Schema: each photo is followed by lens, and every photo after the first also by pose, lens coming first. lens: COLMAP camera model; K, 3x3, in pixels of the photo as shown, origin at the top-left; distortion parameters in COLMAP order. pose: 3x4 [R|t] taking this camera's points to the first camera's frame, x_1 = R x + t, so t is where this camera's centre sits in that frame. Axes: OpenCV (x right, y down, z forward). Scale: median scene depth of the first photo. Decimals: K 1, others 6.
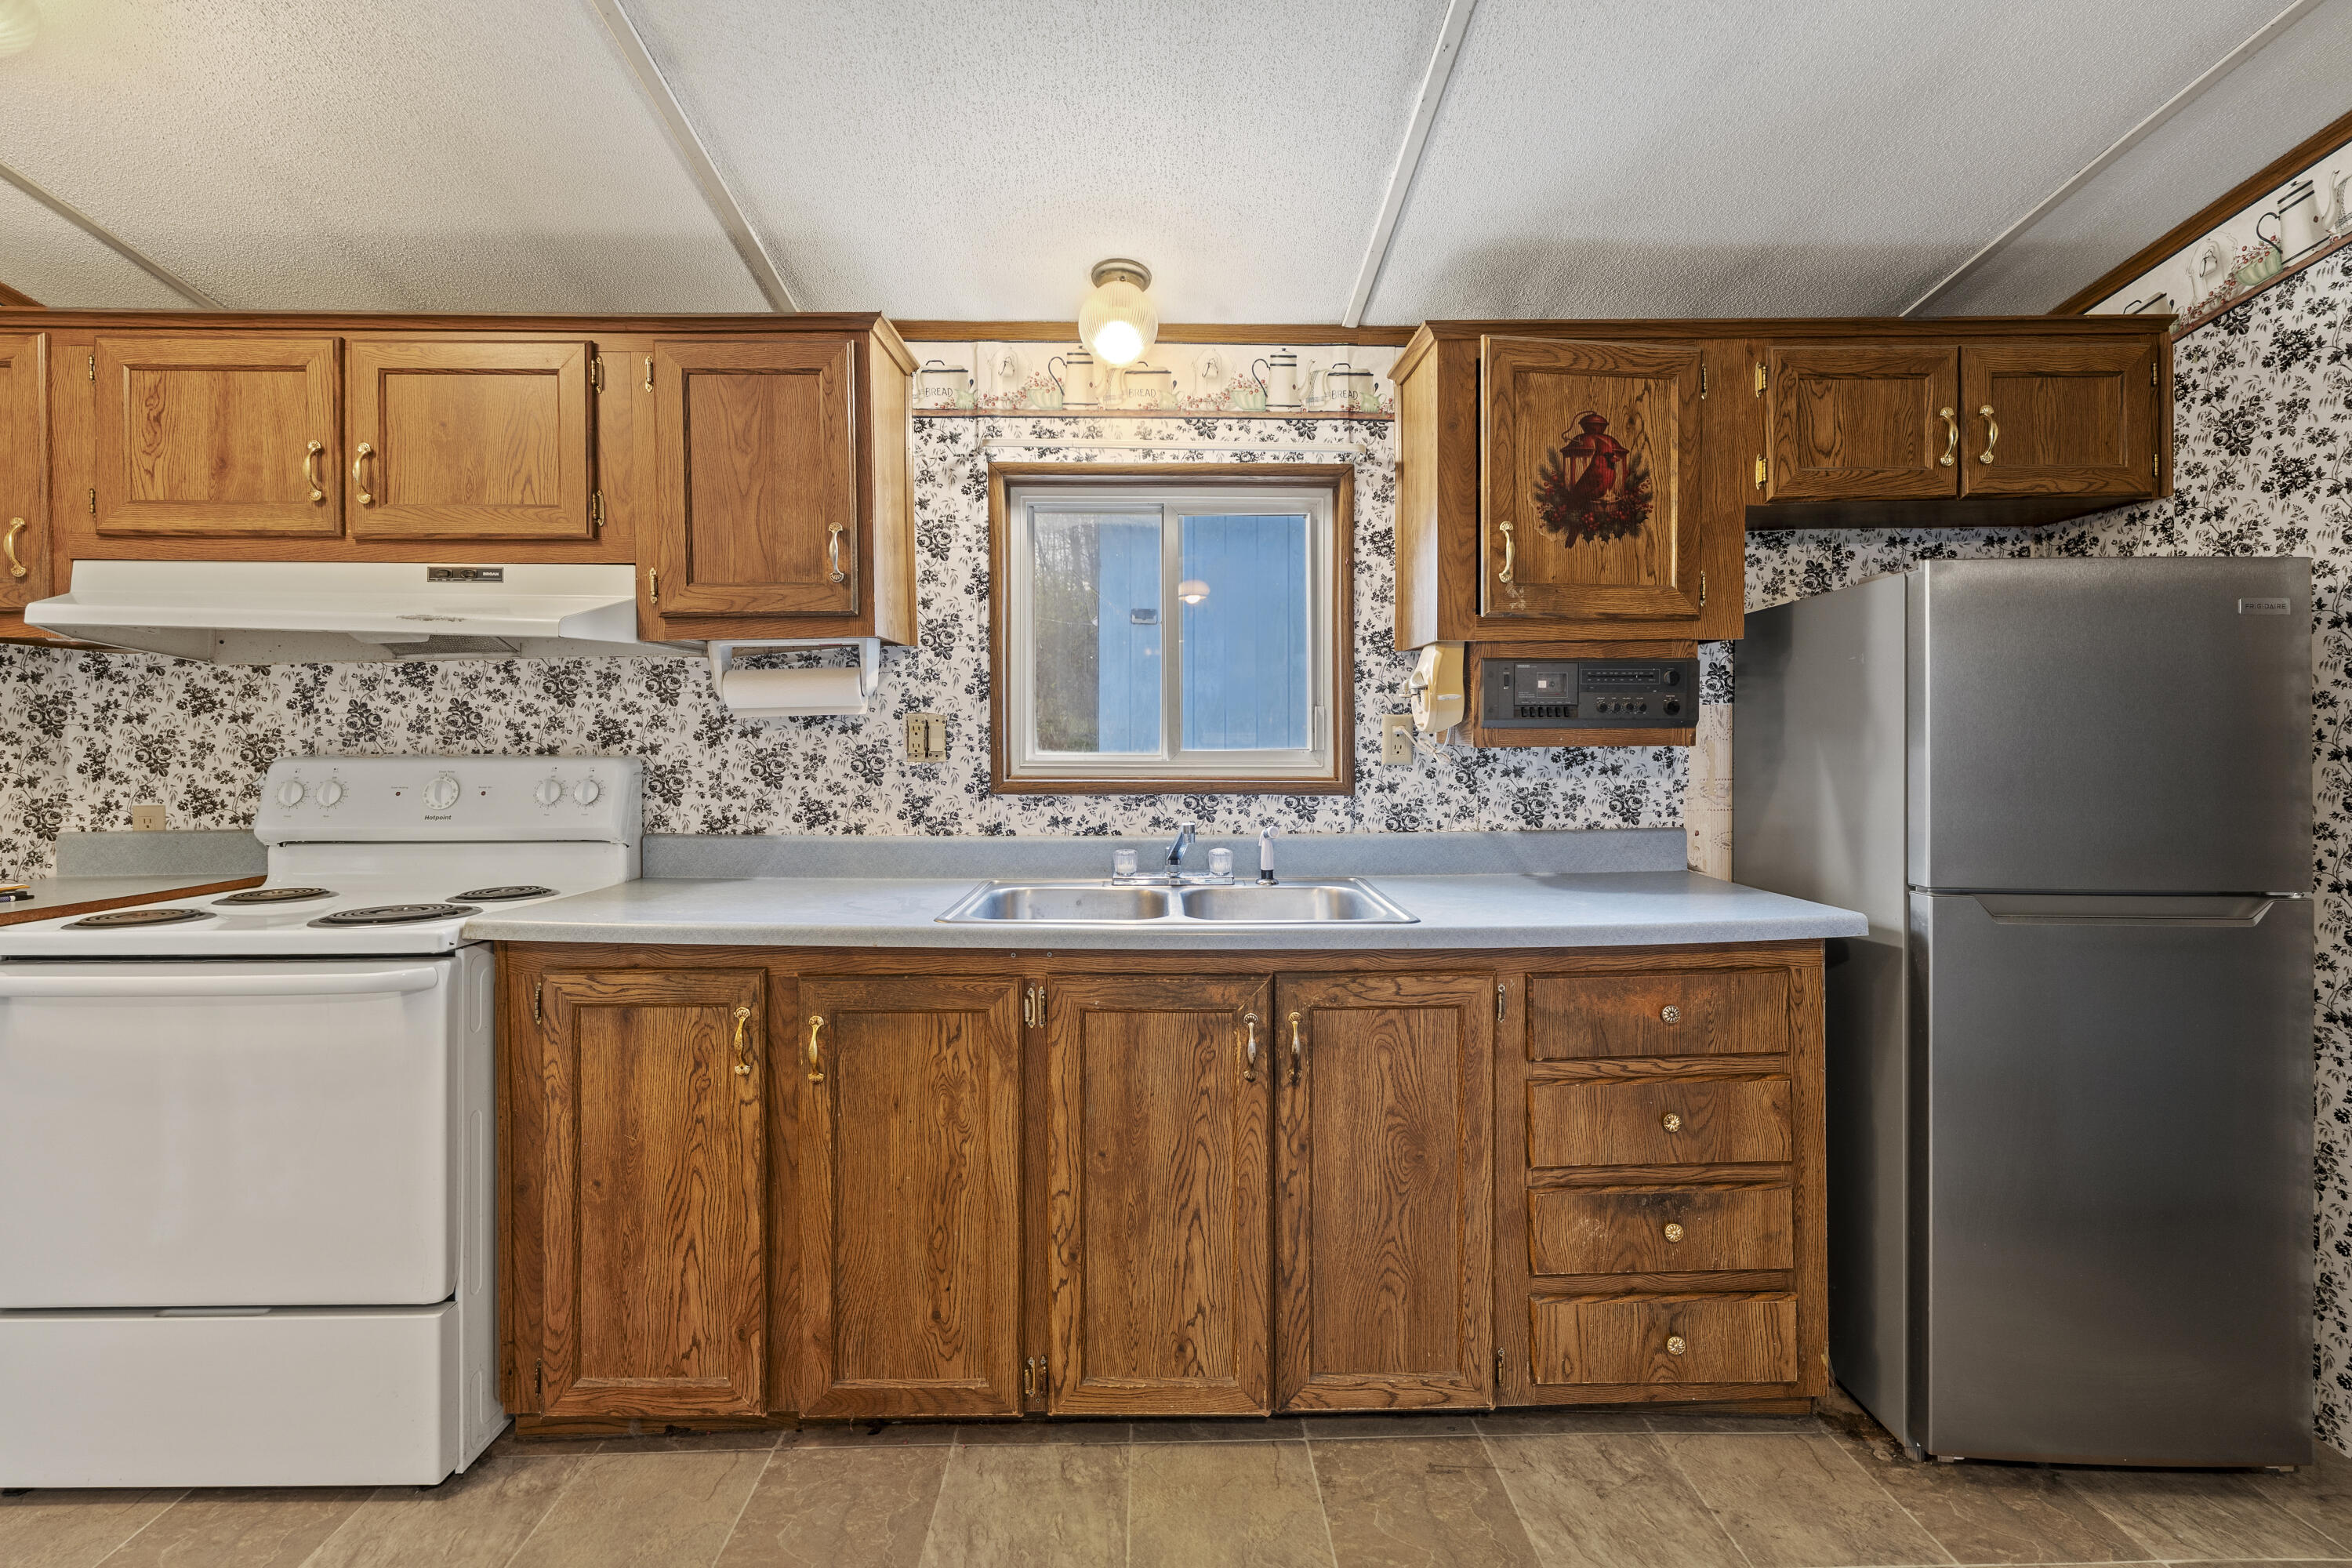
lens RADIAL K [[1075.6, 0, 1176.2], [0, 1075.6, 742.2], [0, 0, 1]] dist [0.011232, 0.000572]
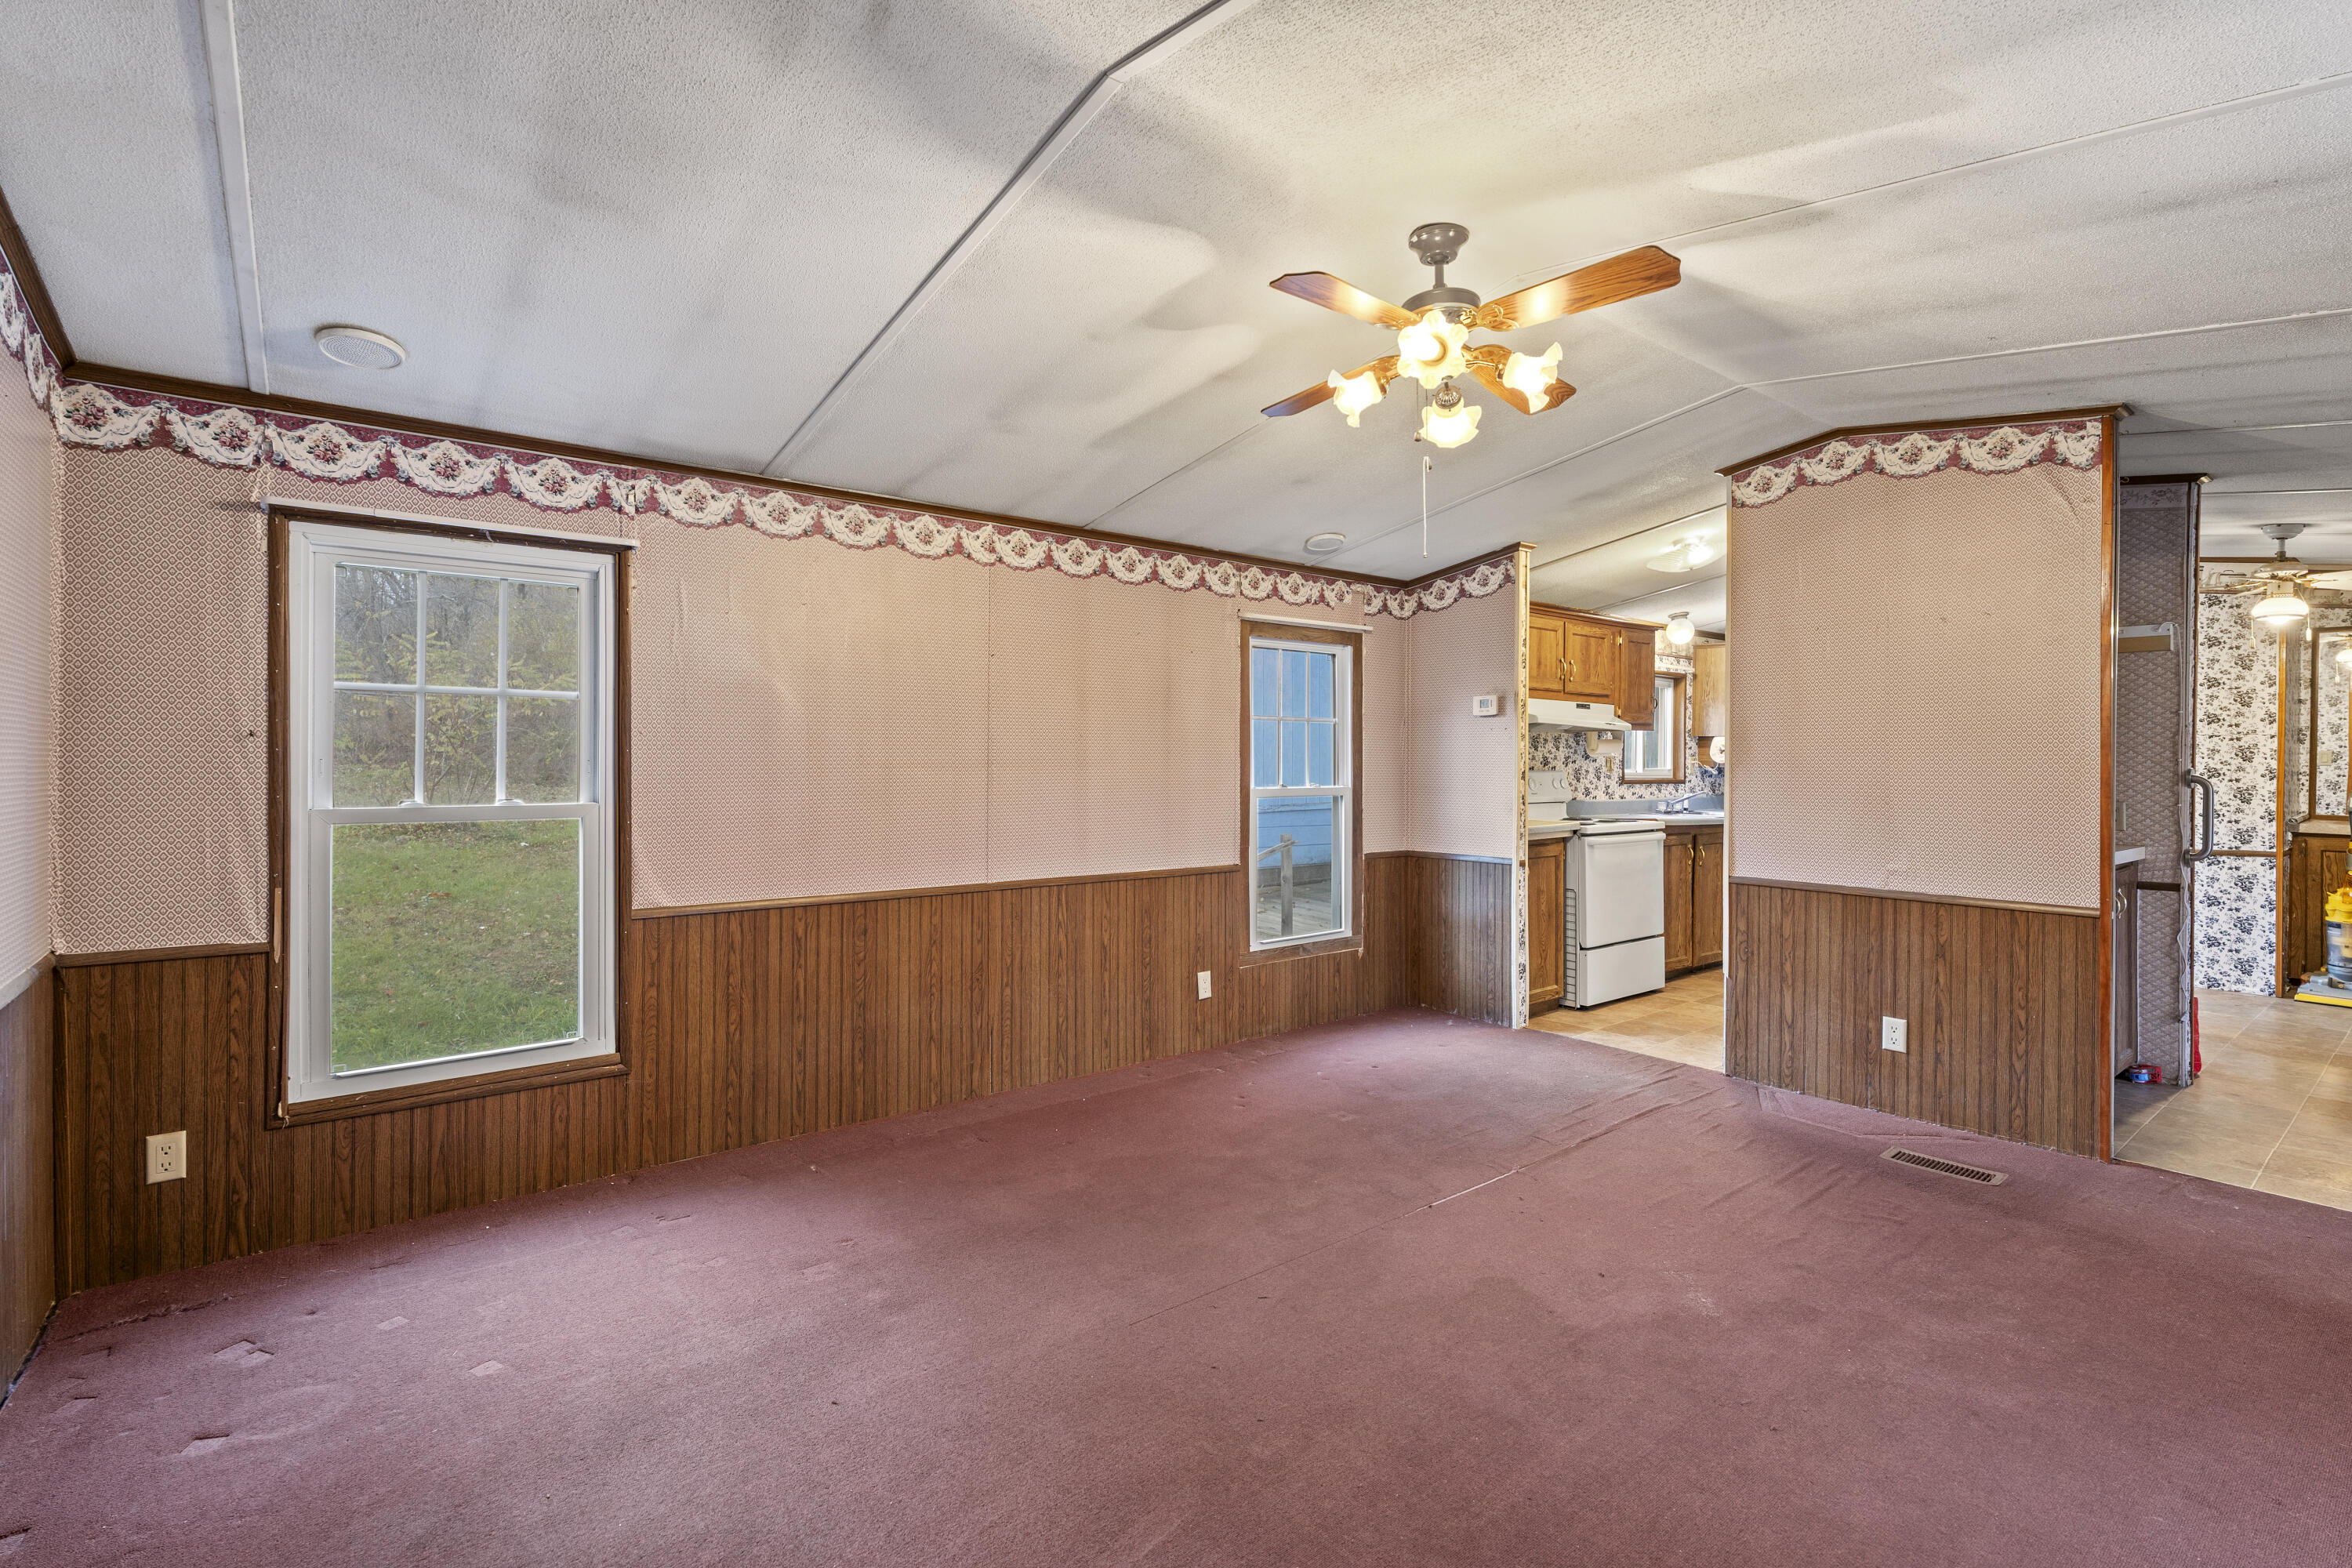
lens RADIAL K [[1075.6, 0, 1176.5], [0, 1075.6, 769.9], [0, 0, 1]] dist [0.011232, 0.000572]
pose [[0.795952, -0.000585, 0.605360, -2.776697], [-0.007010, 0.999924, 0.010184, -0.008752], [-0.605320, -0.012350, 0.795887, -0.521148]]
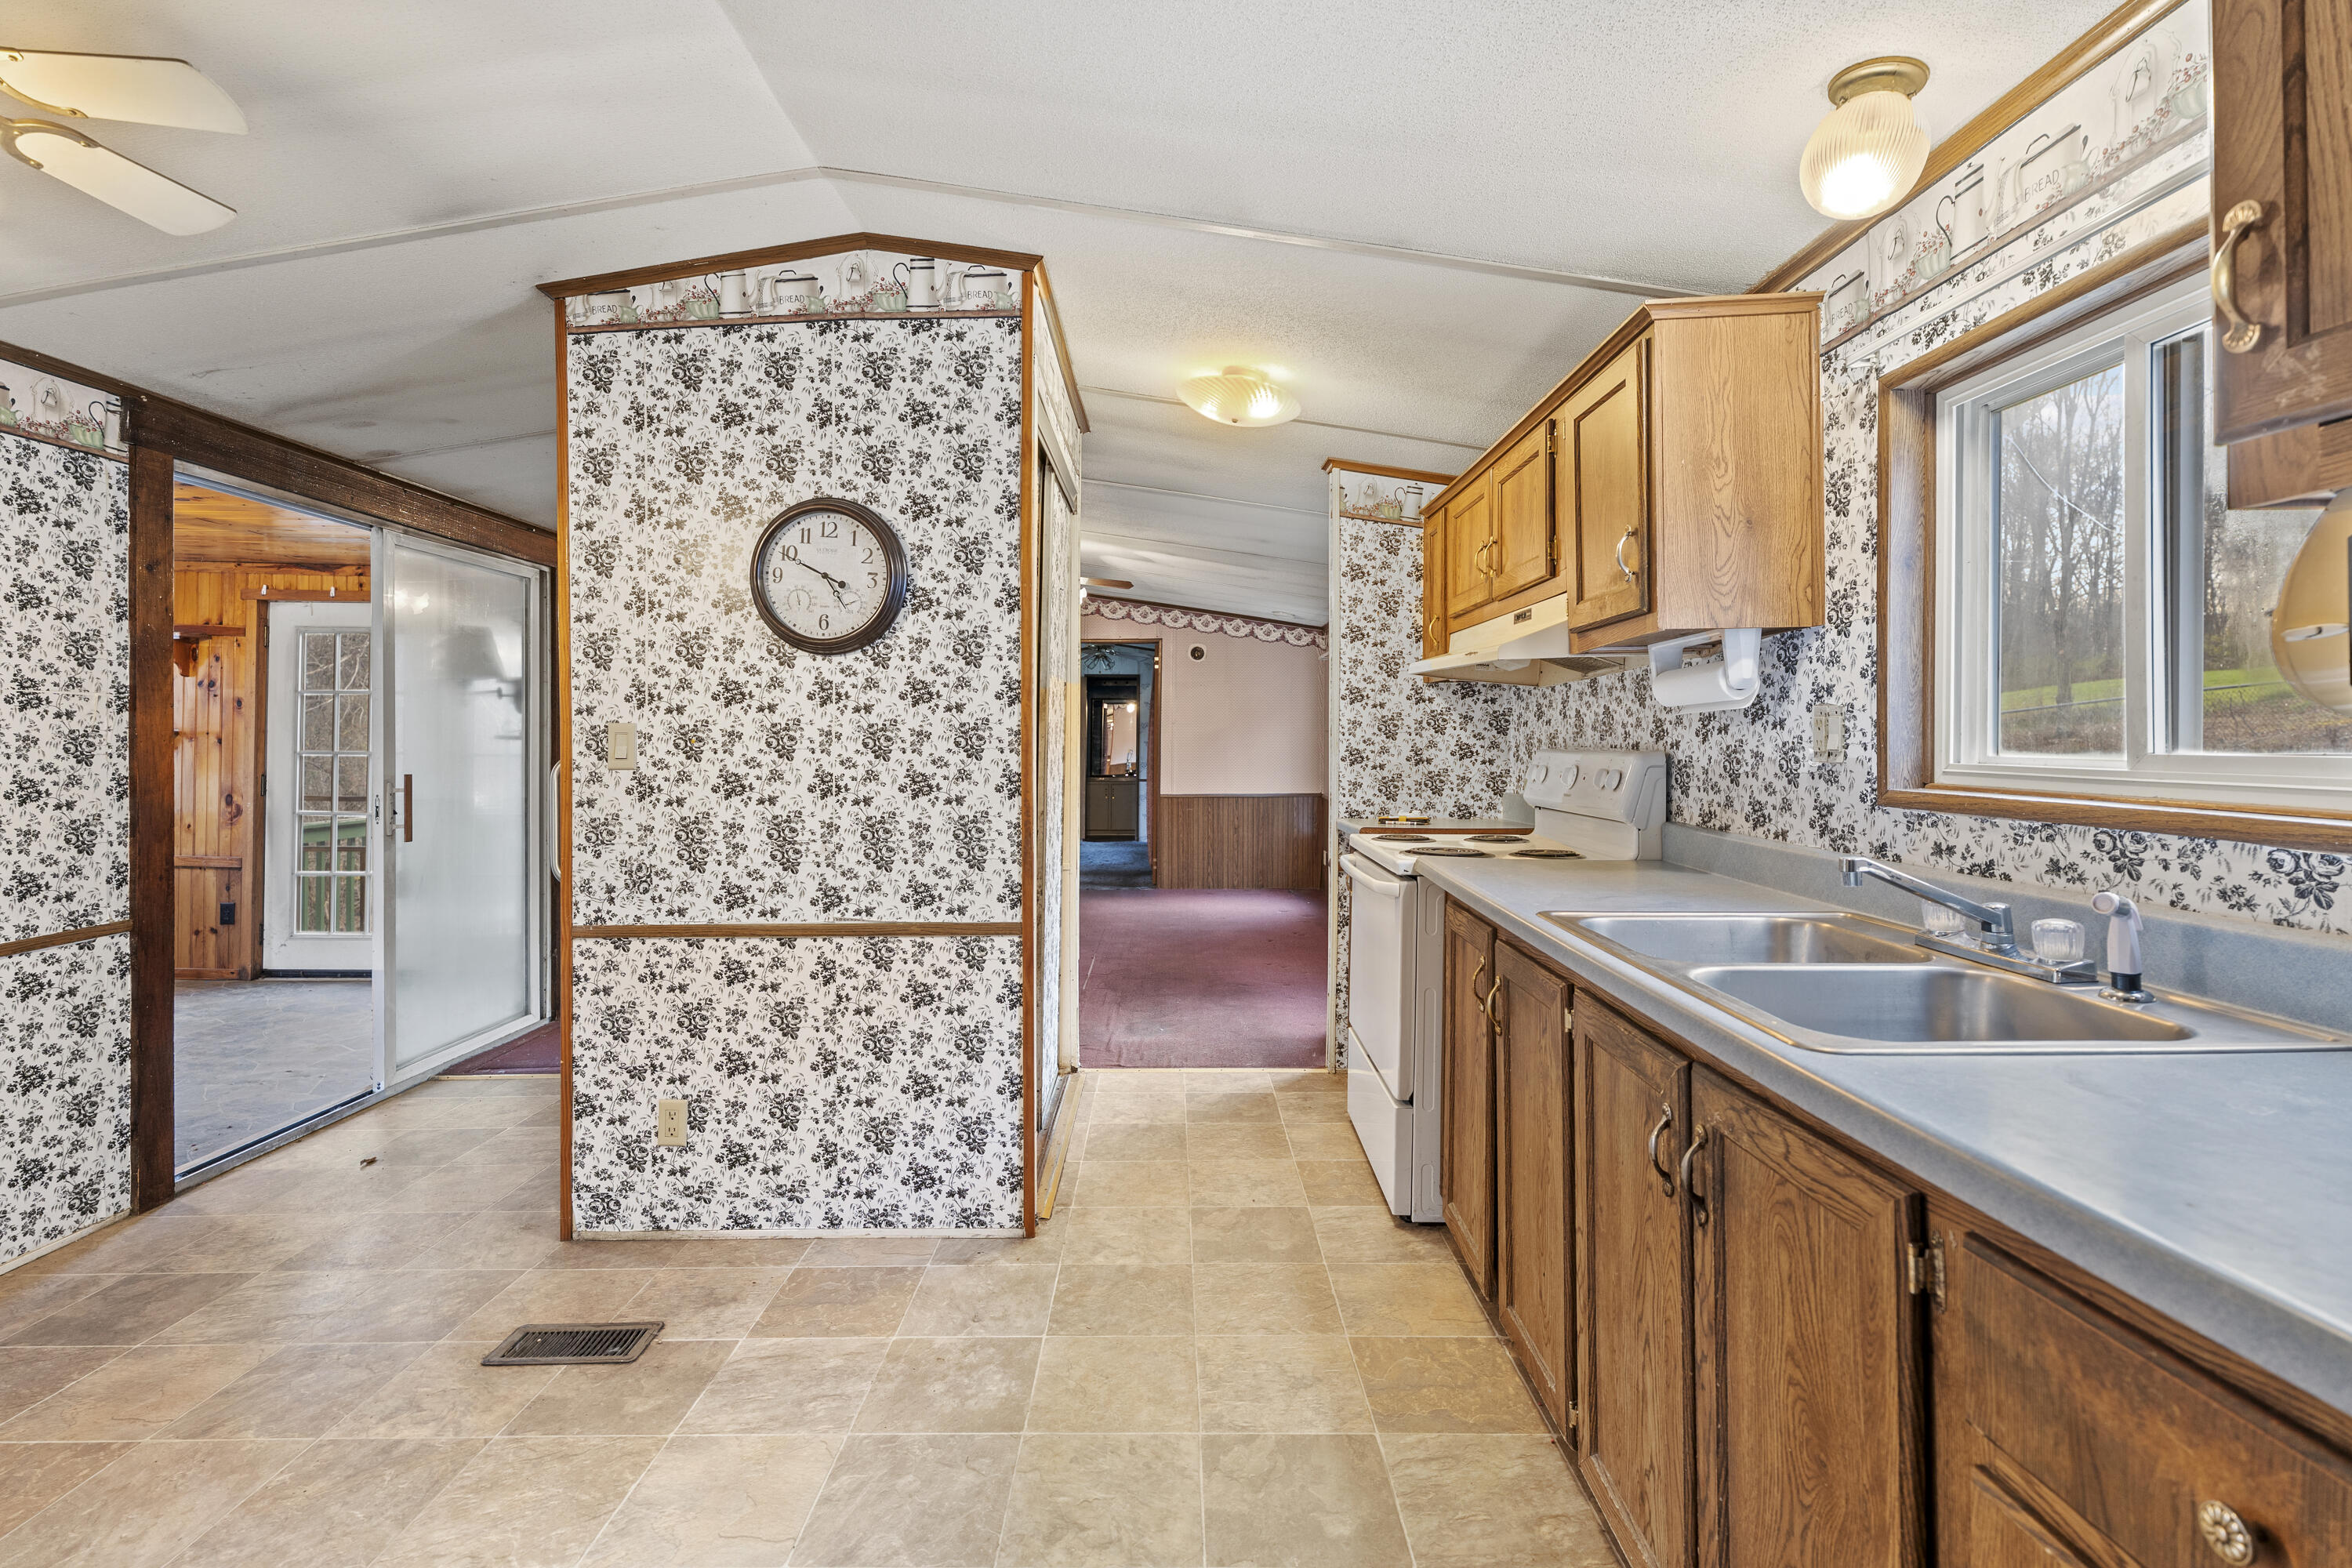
lens RADIAL K [[1075.6, 0, 1175.1], [0, 1075.6, 734.9], [0, 0, 1]] dist [0.011232, 0.000572]
pose [[-0.032611, -0.003867, -0.999461, 0.624573], [0.000363, 0.999992, -0.003881, 0.000162], [0.999468, -0.000489, -0.032610, 0.518577]]
